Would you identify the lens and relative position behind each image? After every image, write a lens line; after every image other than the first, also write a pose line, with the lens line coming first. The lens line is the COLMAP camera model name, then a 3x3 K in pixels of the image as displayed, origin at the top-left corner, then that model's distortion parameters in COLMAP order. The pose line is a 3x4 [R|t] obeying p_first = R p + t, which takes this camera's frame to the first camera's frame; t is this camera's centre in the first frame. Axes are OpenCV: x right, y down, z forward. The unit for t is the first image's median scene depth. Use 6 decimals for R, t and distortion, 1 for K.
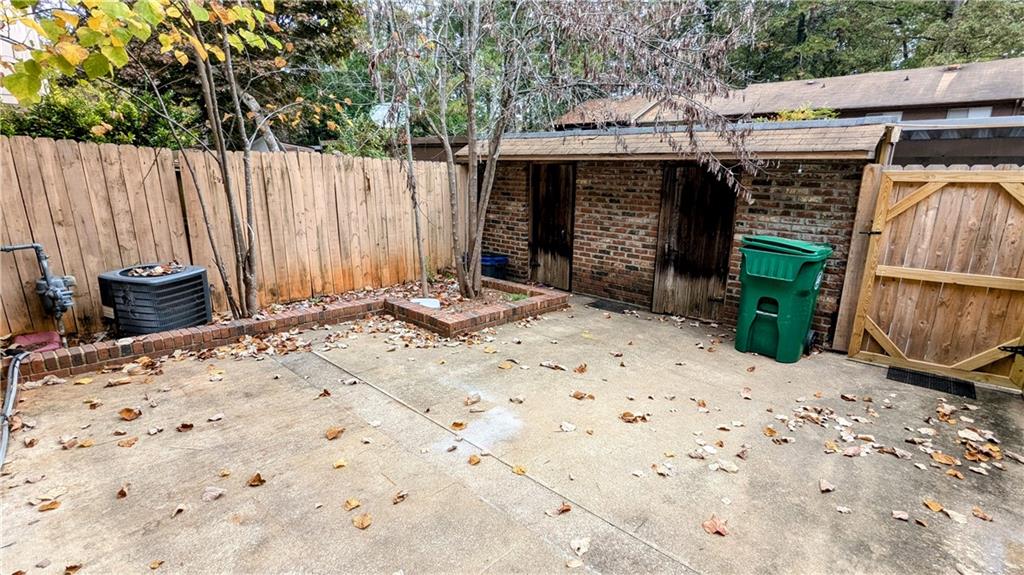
lens RADIAL K [[481.7, 0, 515.0], [0, 481.7, 288.4], [0, 0, 1]] dist [0.000670, 0.000281]
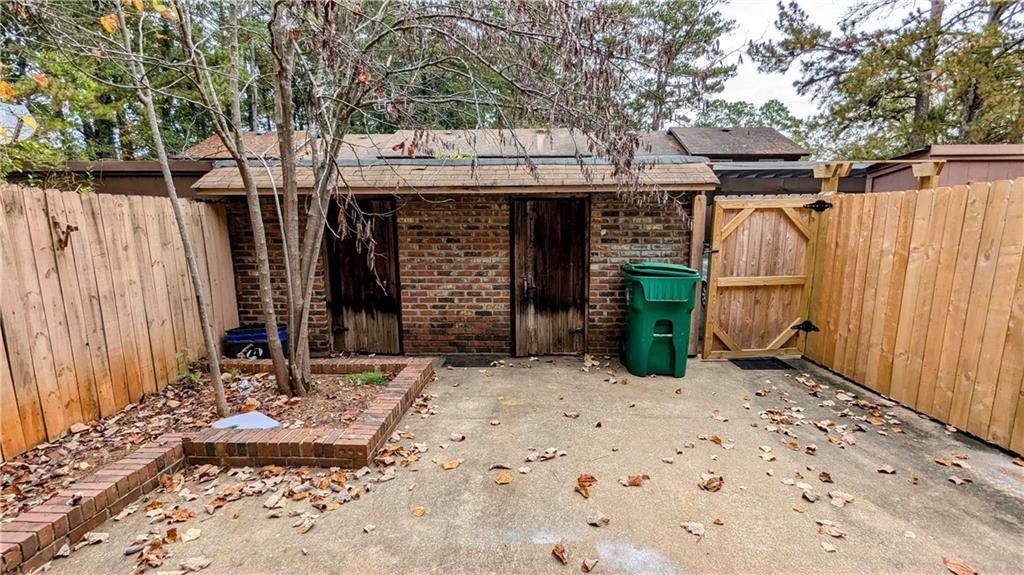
lens RADIAL K [[481.7, 0, 511.0], [0, 481.7, 288.2], [0, 0, 1]] dist [0.000670, 0.000281]
pose [[0.756871, -0.124303, 0.641634, -0.324245], [0.175665, 0.984311, -0.016524, -0.073984], [-0.629514, 0.125219, 0.766833, 0.321434]]
